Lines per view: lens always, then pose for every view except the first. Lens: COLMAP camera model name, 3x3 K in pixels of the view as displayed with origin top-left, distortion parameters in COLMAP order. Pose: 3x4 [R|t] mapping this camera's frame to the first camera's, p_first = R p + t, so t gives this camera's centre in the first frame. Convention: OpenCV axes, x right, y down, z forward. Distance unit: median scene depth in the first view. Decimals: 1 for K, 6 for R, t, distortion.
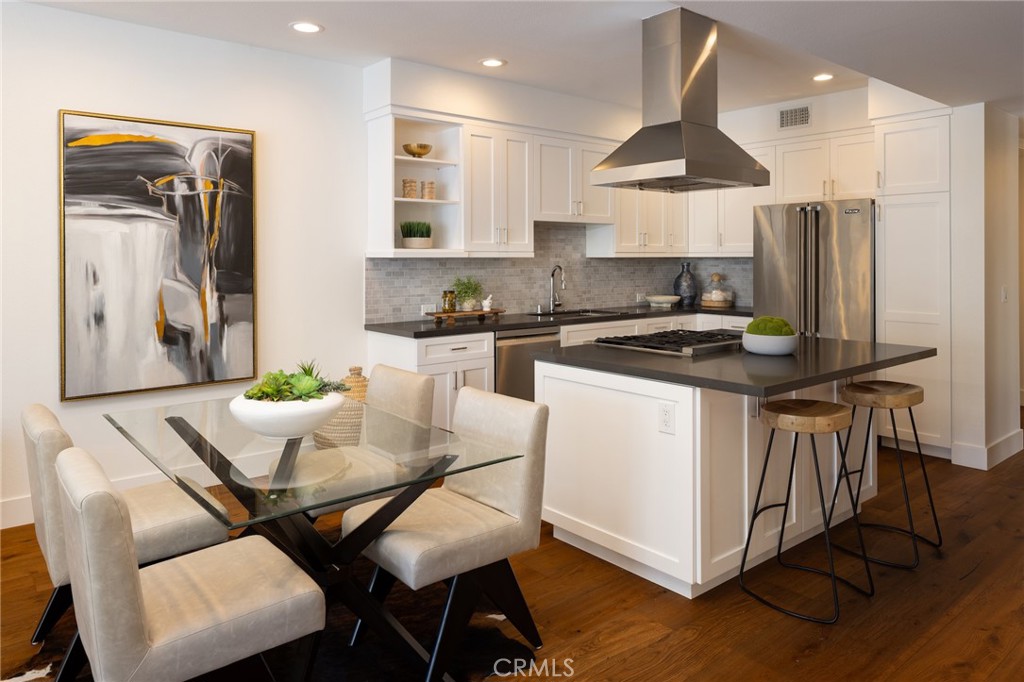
lens RADIAL K [[688.7, 0, 512.1], [0, 688.7, 254.7], [0, 0, 1]] dist [-0.001489, 0.002286]
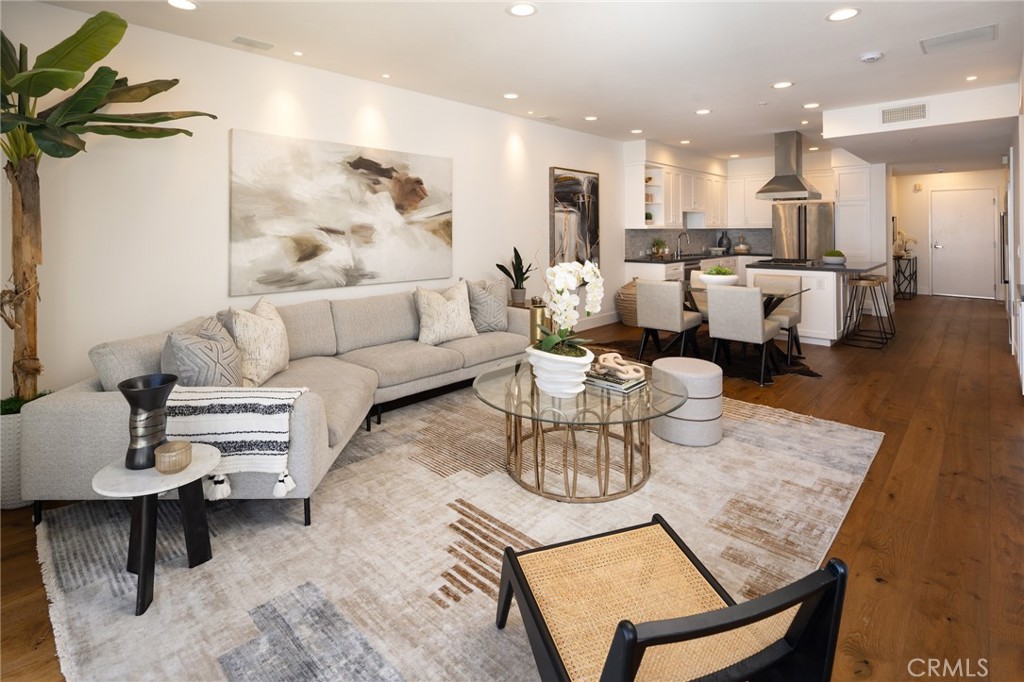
lens RADIAL K [[499.0, 0, 515.4], [0, 499.0, 229.8], [0, 0, 1]] dist [0.009306, -0.003536]
pose [[0.991993, -0.004137, 0.126228, -0.773094], [0.003942, 0.999991, 0.001795, 0.002684], [-0.126234, -0.001283, 0.992000, -0.535840]]
